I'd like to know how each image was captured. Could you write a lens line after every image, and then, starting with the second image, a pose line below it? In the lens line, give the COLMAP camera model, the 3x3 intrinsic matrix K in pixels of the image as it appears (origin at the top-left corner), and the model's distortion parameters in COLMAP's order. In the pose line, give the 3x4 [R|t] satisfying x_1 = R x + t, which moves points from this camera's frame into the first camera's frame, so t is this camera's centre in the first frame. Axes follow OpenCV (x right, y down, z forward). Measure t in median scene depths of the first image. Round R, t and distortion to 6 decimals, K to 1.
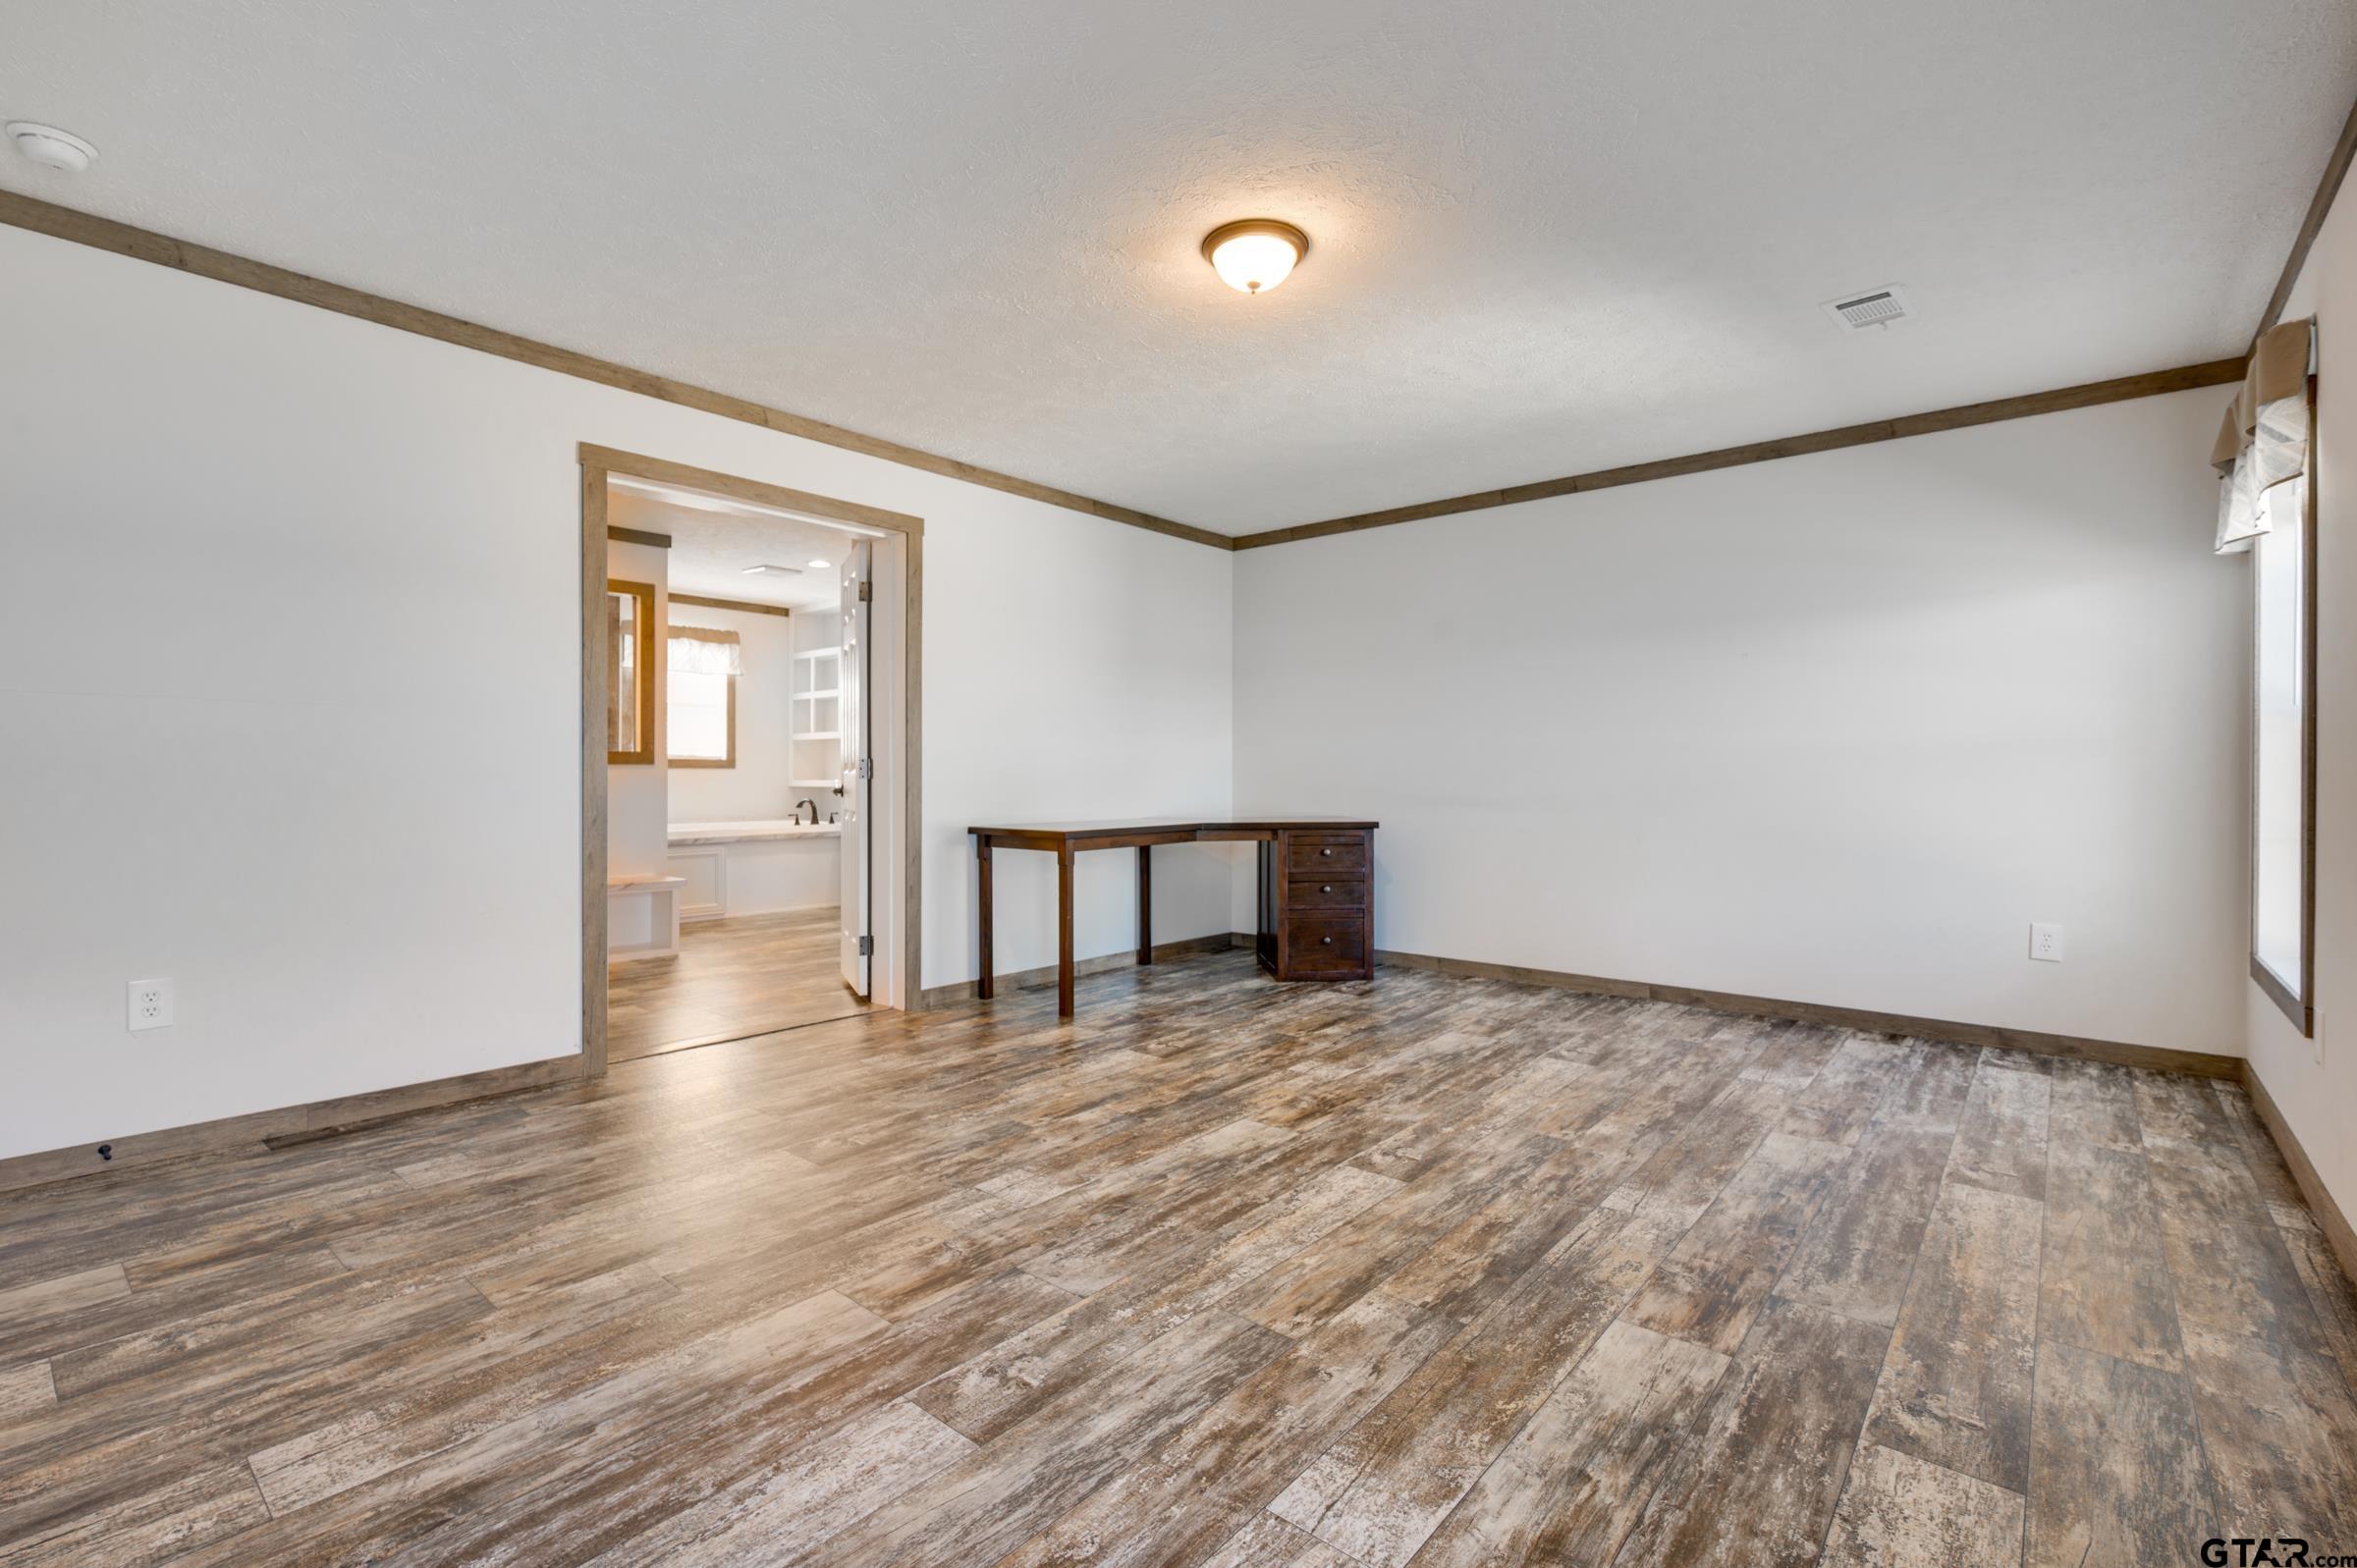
lens RADIAL K [[1036.5, 0, 1193.3], [0, 1036.5, 775.8], [0, 0, 1]] dist [-0.012939, 0.001071]
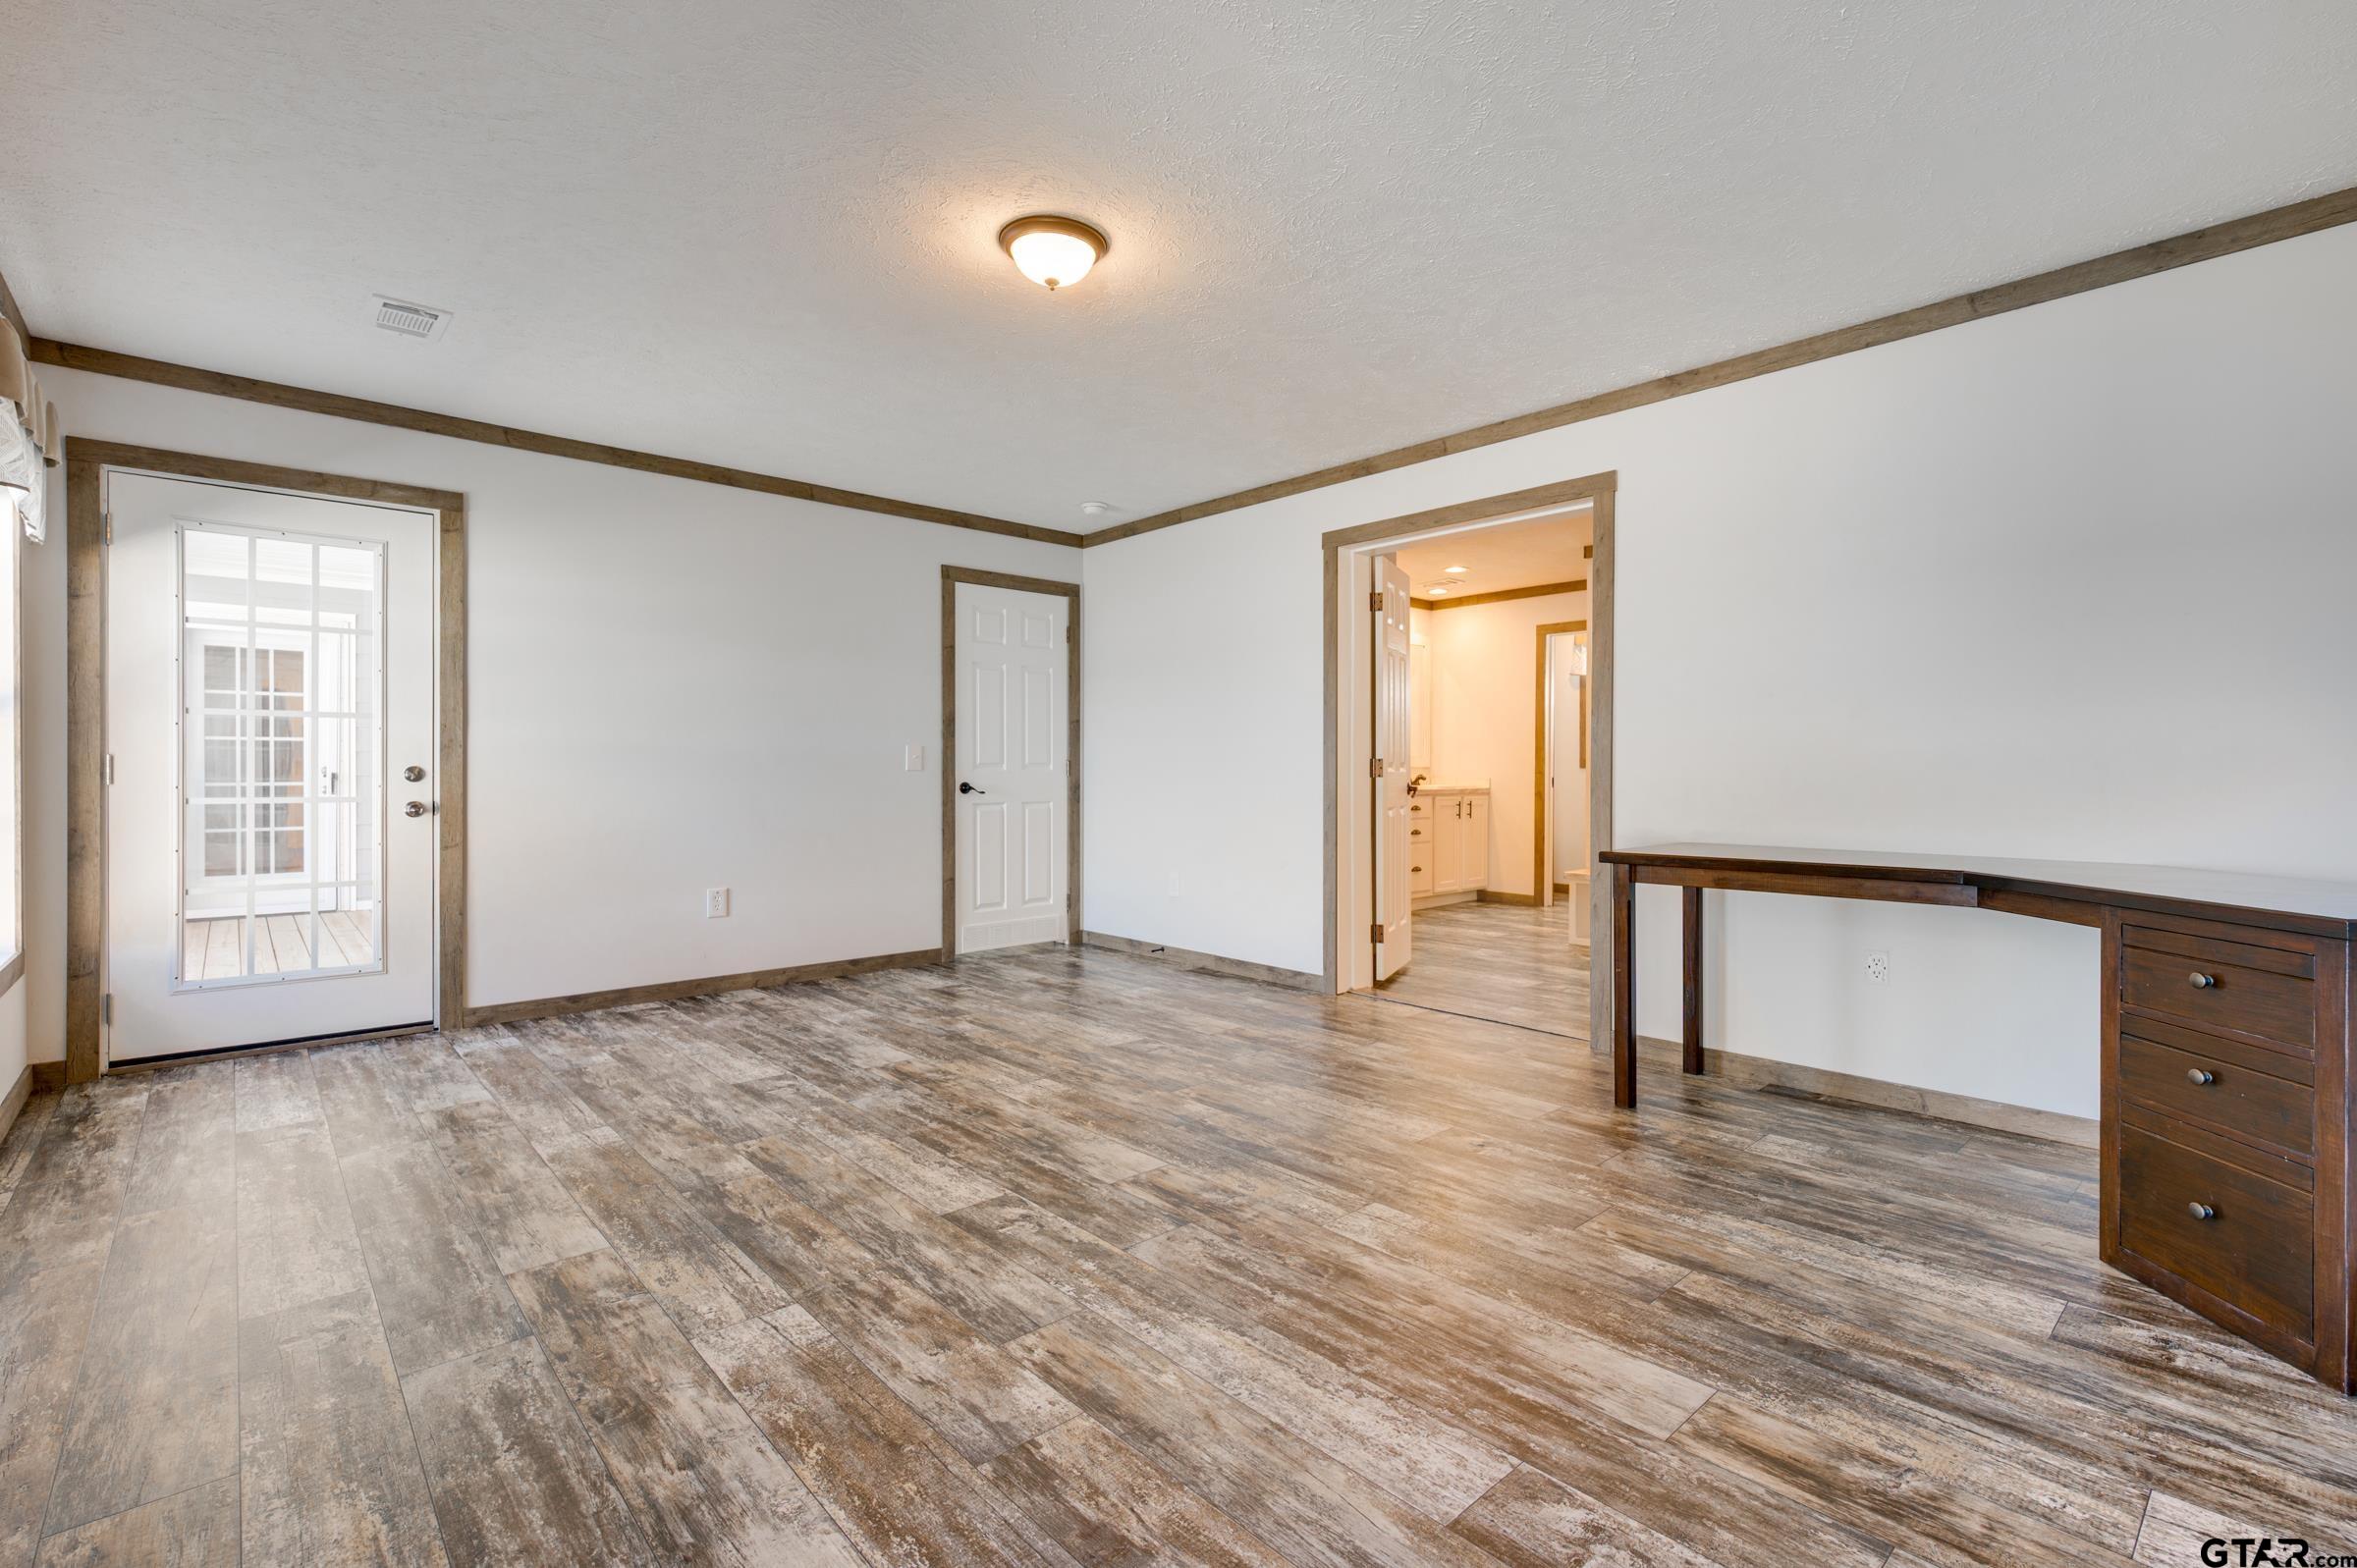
lens RADIAL K [[1036.5, 0, 1154.6], [0, 1036.5, 730.5], [0, 0, 1]] dist [-0.012939, 0.001071]
pose [[-0.132399, -0.038799, -0.990437, 1.019684], [-0.006929, 0.999245, -0.038217, -0.002639], [0.991172, 0.001802, -0.132568, 1.204022]]
